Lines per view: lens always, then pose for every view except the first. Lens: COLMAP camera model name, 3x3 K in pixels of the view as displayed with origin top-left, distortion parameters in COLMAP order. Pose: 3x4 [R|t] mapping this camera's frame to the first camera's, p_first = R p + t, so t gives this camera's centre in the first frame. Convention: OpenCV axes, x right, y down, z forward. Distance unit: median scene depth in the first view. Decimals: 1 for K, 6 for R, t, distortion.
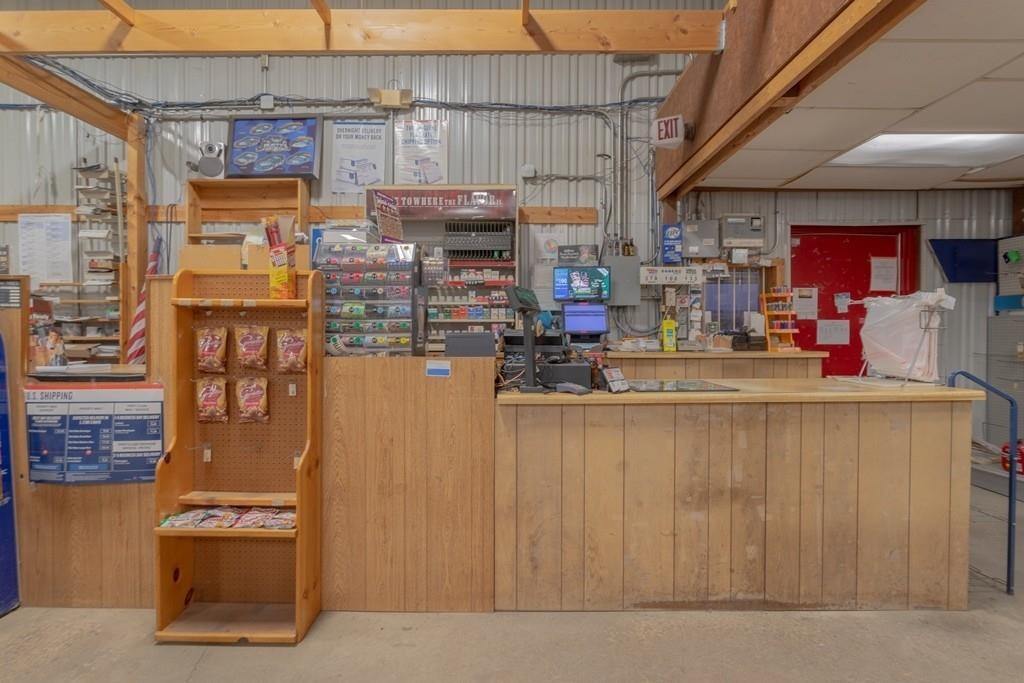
lens RADIAL K [[511.6, 0, 511.6], [0, 511.6, 369.6], [0, 0, 1]] dist [-0.001224, -0.000262]
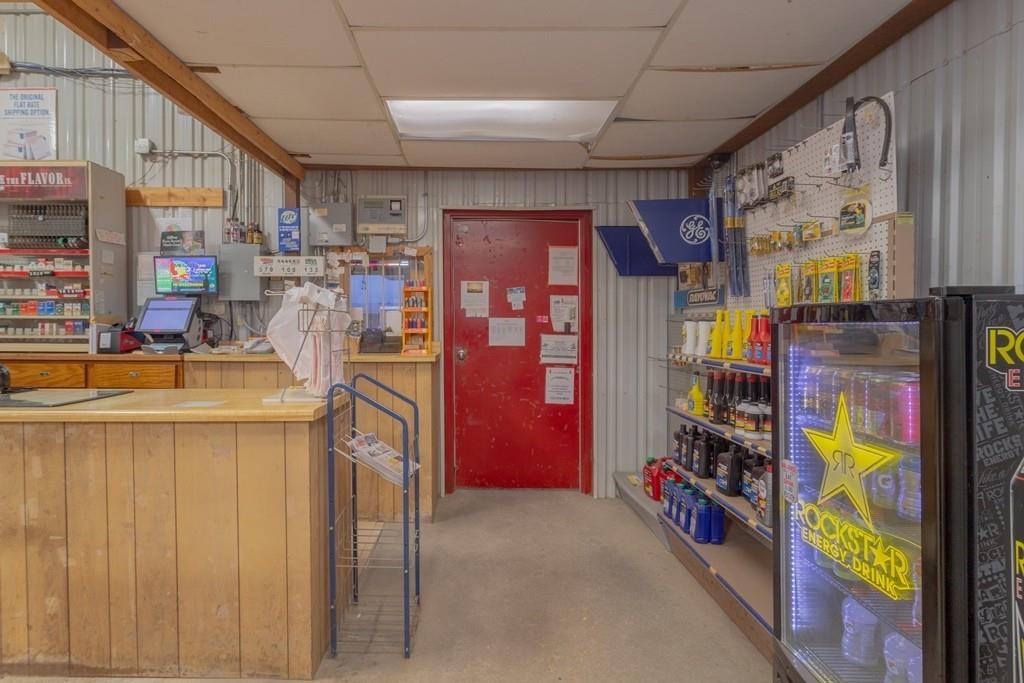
lens RADIAL K [[545.7, 0, 473.1], [0, 545.7, 365.4], [0, 0, 1]] dist [-0.003306, 0.000606]
pose [[0.999980, 0.005401, -0.003214, 0.667206], [-0.005410, 0.999982, -0.002523, -0.015319], [0.003200, 0.002540, 0.999992, 0.077766]]
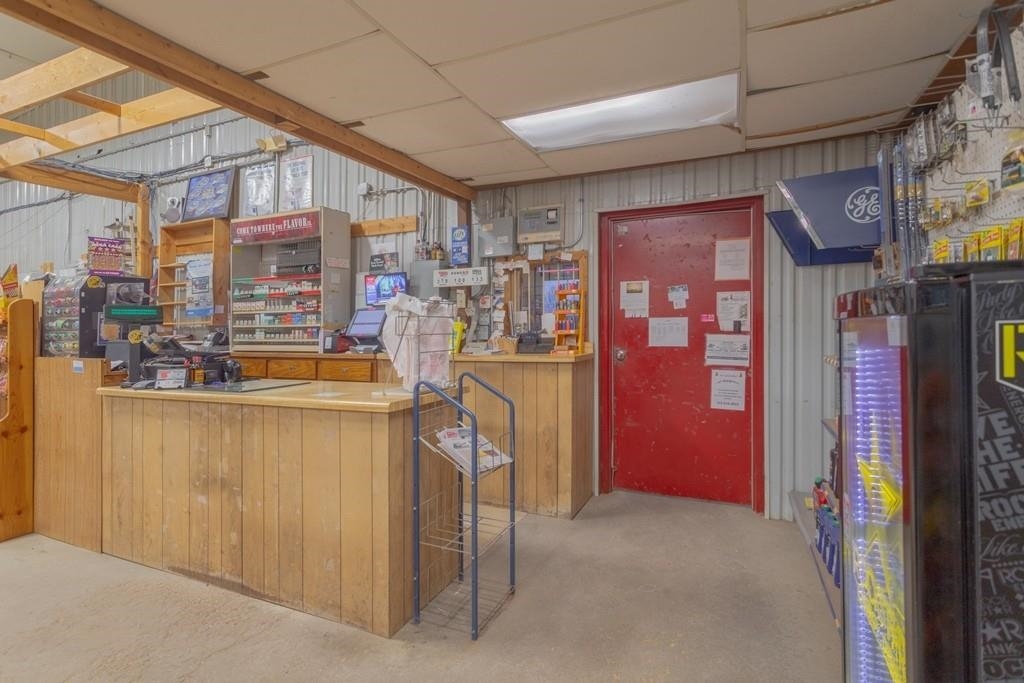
lens RADIAL K [[518.5, 0, 491.9], [0, 518.5, 354.3], [0, 0, 1]] dist [0.002788, 0.000585]
pose [[0.904762, 0.010114, -0.425798, 0.848296], [-0.018923, 0.999685, -0.016462, -0.019591], [0.425497, 0.022951, 0.904669, 0.123051]]
